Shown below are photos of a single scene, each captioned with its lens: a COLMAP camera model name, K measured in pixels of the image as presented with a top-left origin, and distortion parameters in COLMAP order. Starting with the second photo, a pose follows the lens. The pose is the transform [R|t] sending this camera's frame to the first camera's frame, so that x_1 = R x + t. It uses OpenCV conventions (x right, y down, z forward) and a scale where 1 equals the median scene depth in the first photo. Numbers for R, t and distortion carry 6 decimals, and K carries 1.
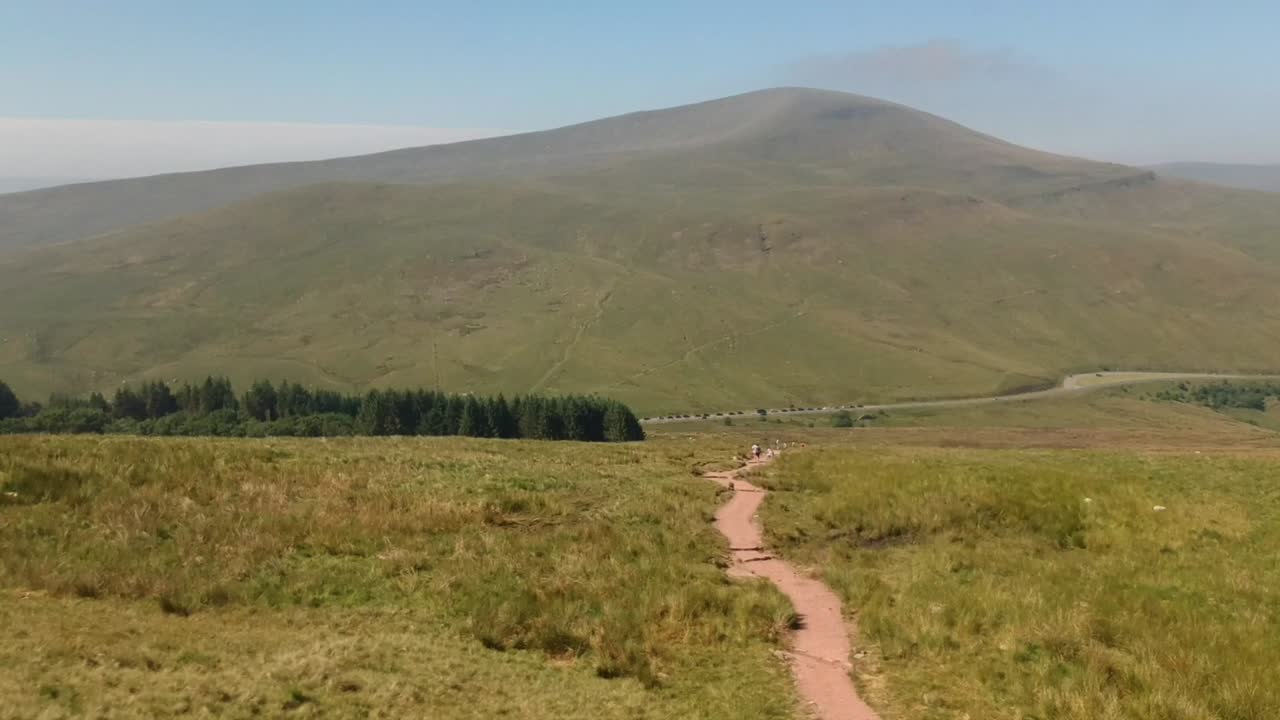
lens RADIAL K [[1185.0, 0, 640.0], [0, 1185.0, 360.0], [0, 0, 1]] dist [0.059192, -0.203112]
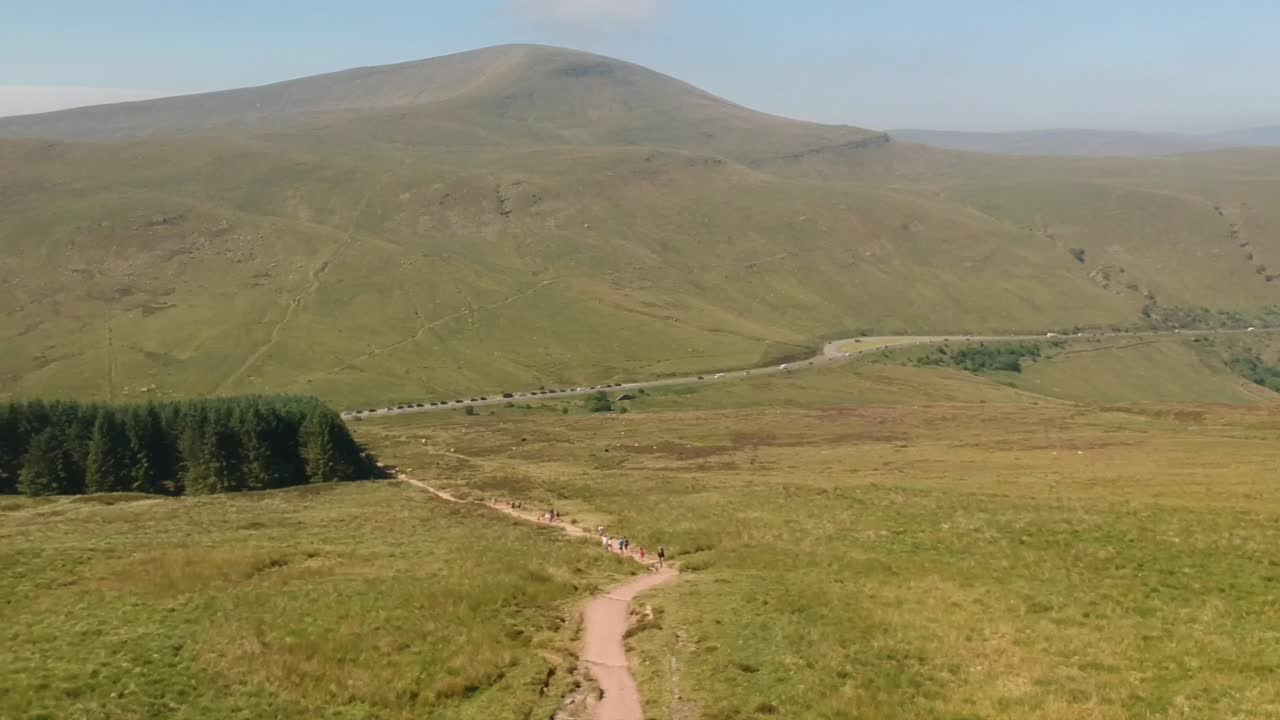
lens RADIAL K [[1185.0, 0, 640.0], [0, 1185.0, 360.0], [0, 0, 1]] dist [0.059192, -0.203112]
pose [[0.975687, -0.034008, 0.216513, 0.007691], [0.028397, 0.999177, 0.028976, -0.004390], [-0.217320, -0.022123, 0.975850, 0.104515]]
